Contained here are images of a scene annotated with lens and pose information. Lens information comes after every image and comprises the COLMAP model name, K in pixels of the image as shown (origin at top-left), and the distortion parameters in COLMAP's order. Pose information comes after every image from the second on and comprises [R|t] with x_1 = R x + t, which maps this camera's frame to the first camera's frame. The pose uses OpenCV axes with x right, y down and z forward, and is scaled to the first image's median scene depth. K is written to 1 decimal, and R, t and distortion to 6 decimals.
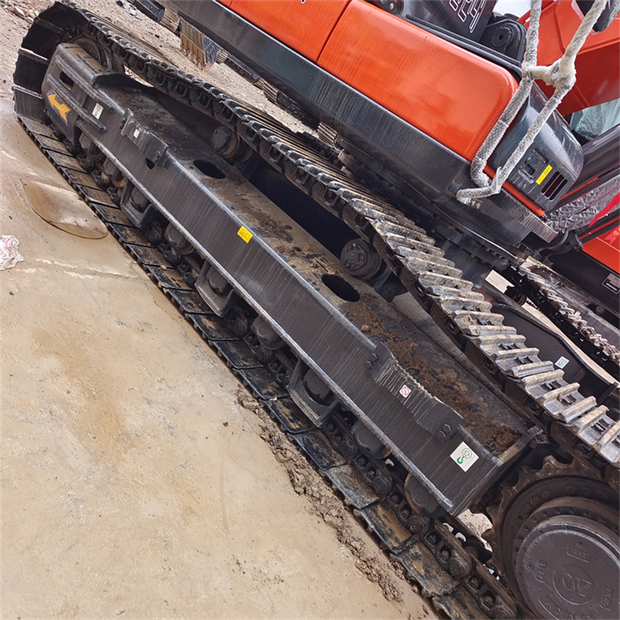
lens RADIAL K [[556.0, 0, 316.1], [0, 556.0, 311.8], [0, 0, 1]] dist [0.025711, 0.016179]
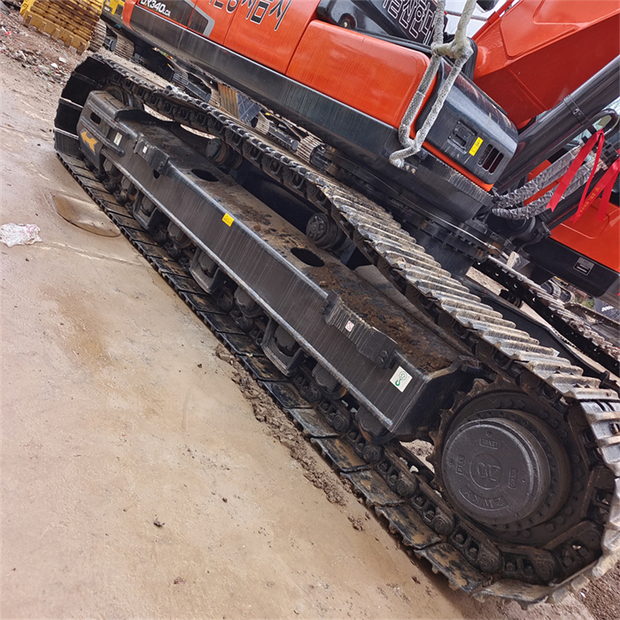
lens RADIAL K [[556.0, 0, 316.1], [0, 556.0, 311.8], [0, 0, 1]] dist [0.025711, 0.016179]
pose [[0.995356, -0.032200, -0.090714, 0.167304], [0.020877, 0.992174, -0.123109, 0.215416], [0.093968, 0.120643, 0.988238, -0.114975]]
